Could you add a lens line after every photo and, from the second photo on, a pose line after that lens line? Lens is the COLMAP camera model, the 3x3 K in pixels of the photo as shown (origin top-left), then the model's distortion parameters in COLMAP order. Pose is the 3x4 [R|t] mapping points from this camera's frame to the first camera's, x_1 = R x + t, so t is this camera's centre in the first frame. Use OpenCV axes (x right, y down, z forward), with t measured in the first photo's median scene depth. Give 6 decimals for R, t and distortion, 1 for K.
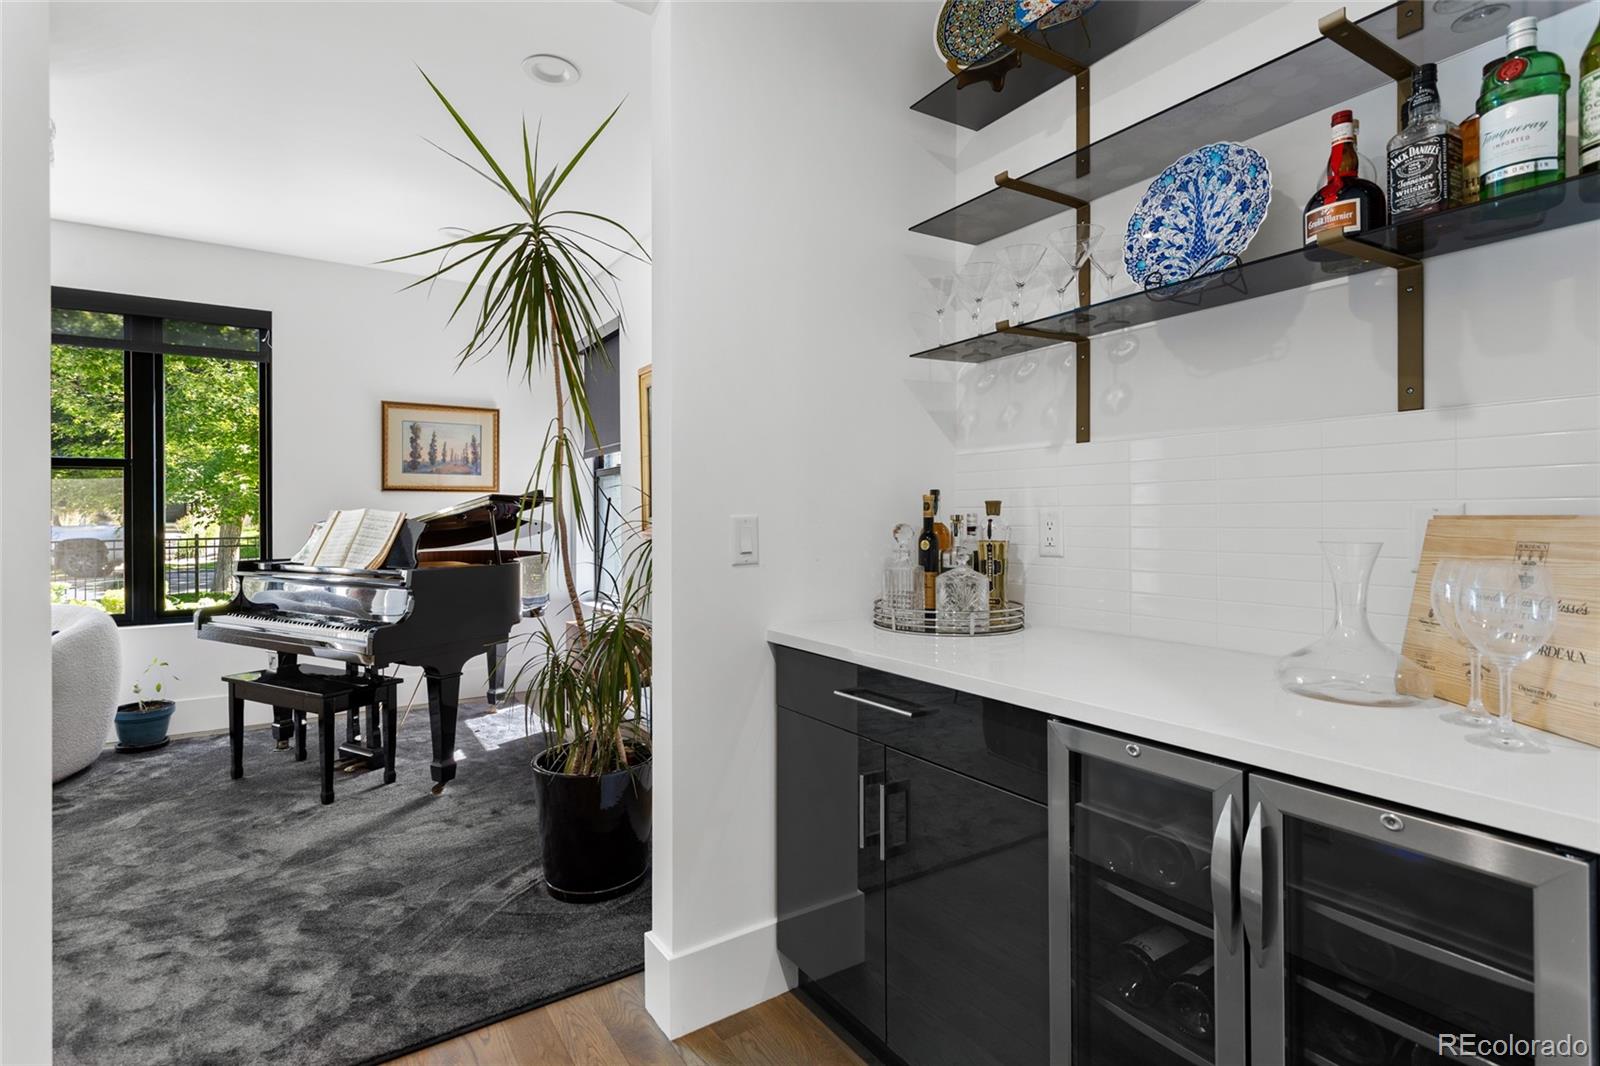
lens RADIAL K [[792.3, 0, 799.9], [0, 792.3, 512.4], [0, 0, 1]] dist [0.001183, -0.000025]
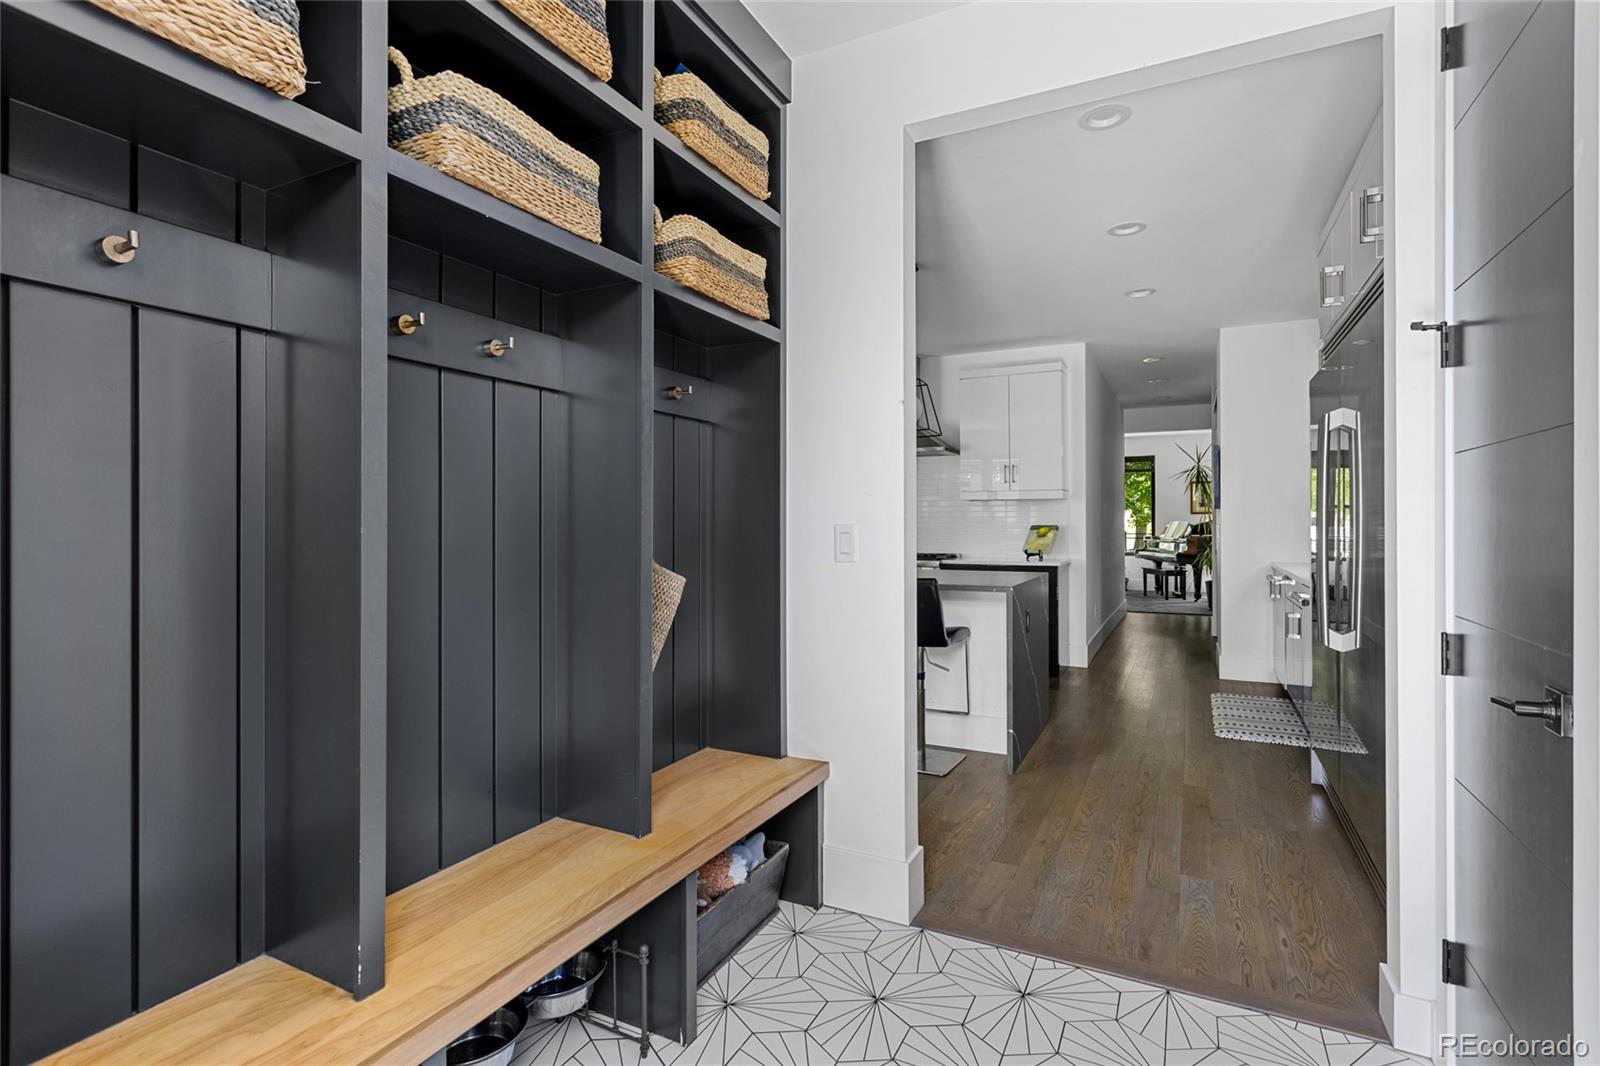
lens RADIAL K [[763.9, 0, 799.8], [0, 763.9, 522.1], [0, 0, 1]] dist [0.002684, -0.000443]
pose [[0.505894, -0.000501, -0.862595, 1.339972], [0.007660, 0.999963, 0.003911, -0.023060], [0.862562, -0.008586, 0.505879, -1.893841]]
